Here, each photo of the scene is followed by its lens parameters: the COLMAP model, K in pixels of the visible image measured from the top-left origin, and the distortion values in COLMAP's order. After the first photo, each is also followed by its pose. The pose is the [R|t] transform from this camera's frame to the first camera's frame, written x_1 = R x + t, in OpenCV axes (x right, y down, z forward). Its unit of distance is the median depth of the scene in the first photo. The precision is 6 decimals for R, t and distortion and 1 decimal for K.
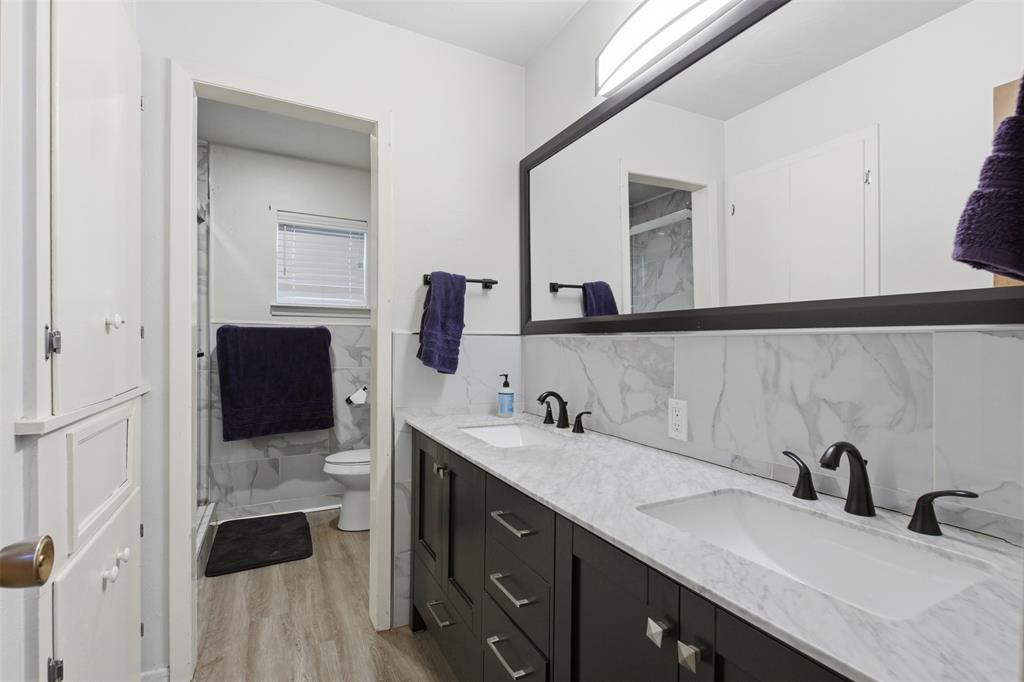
lens RADIAL K [[468.7, 0, 512.0], [0, 468.7, 342.6], [0, 0, 1]] dist [-0.001191, -0.000162]
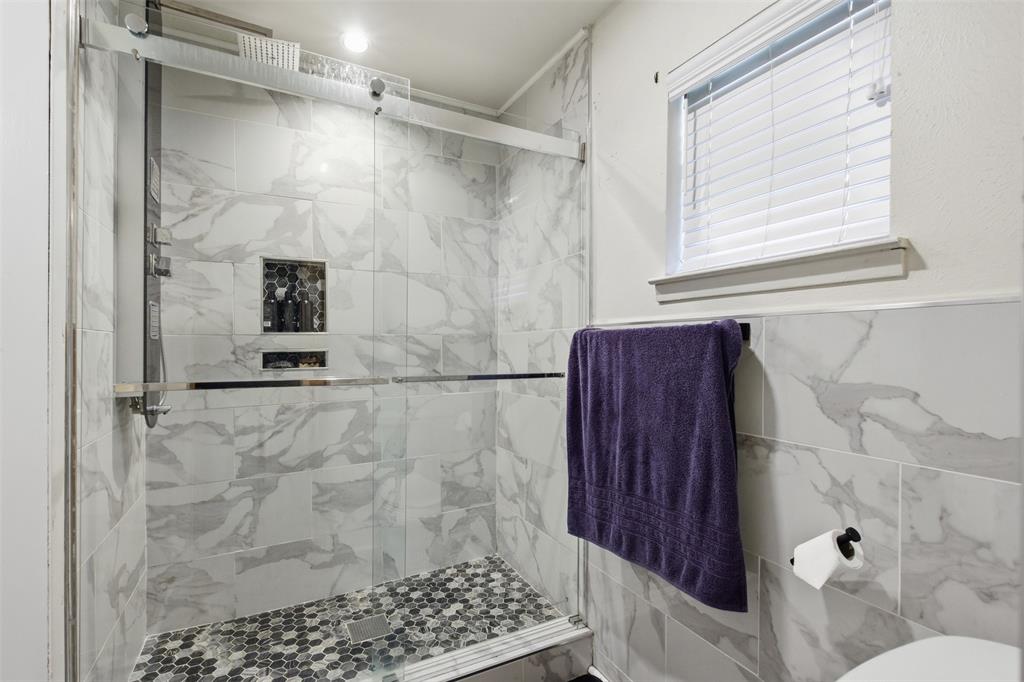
lens RADIAL K [[468.7, 0, 511.5], [0, 468.7, 346.3], [0, 0, 1]] dist [-0.001191, -0.000162]
pose [[0.006867, -0.000545, -0.999976, -0.042330], [0.000187, 1.000000, -0.000544, -0.012917], [0.999976, -0.000183, 0.006867, 0.813456]]
